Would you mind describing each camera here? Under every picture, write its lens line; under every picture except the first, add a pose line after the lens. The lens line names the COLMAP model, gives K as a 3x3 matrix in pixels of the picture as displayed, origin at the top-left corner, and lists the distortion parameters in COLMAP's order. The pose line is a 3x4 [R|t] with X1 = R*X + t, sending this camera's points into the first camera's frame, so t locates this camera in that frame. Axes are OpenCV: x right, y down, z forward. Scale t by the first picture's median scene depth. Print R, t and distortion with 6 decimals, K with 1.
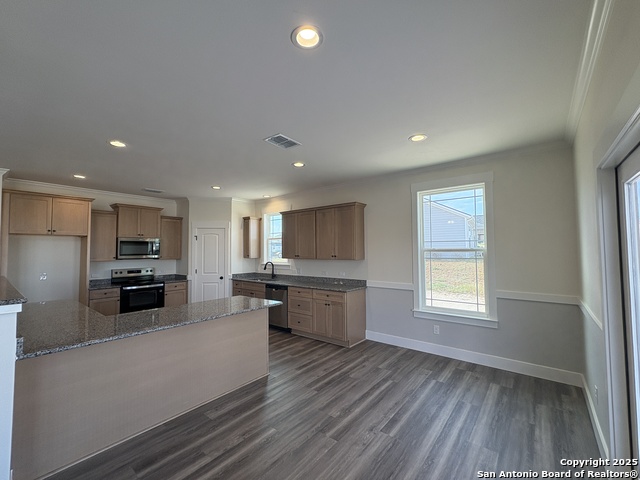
lens RADIAL K [[272.5, 0, 320.0], [0, 272.5, 240.0], [0, 0, 1]] dist [0.001250, 0.000103]
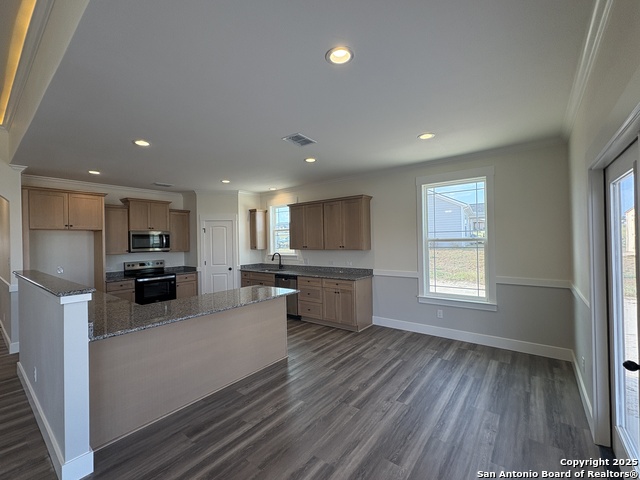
lens RADIAL K [[275.7, 0, 320.0], [0, 275.7, 240.0], [0, 0, 1]] dist [0.002069, 0.000430]
pose [[0.999731, -0.012317, 0.019676, -0.074021], [0.011572, 0.999228, 0.037539, -0.010282], [-0.020123, -0.037301, 0.999101, -0.079224]]
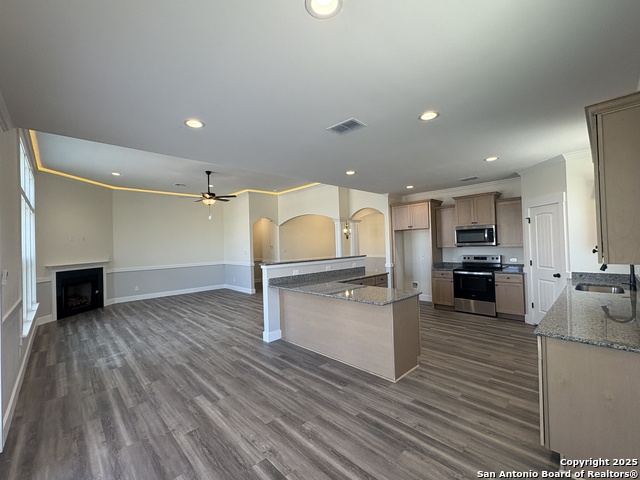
lens RADIAL K [[272.5, 0, 320.0], [0, 272.5, 240.0], [0, 0, 1]] dist [0.001250, 0.000103]
pose [[-0.121038, -0.001613, -0.992647, 0.704167], [0.072962, 0.997279, -0.010518, 0.023060], [0.989963, -0.073698, -0.120591, 0.881959]]
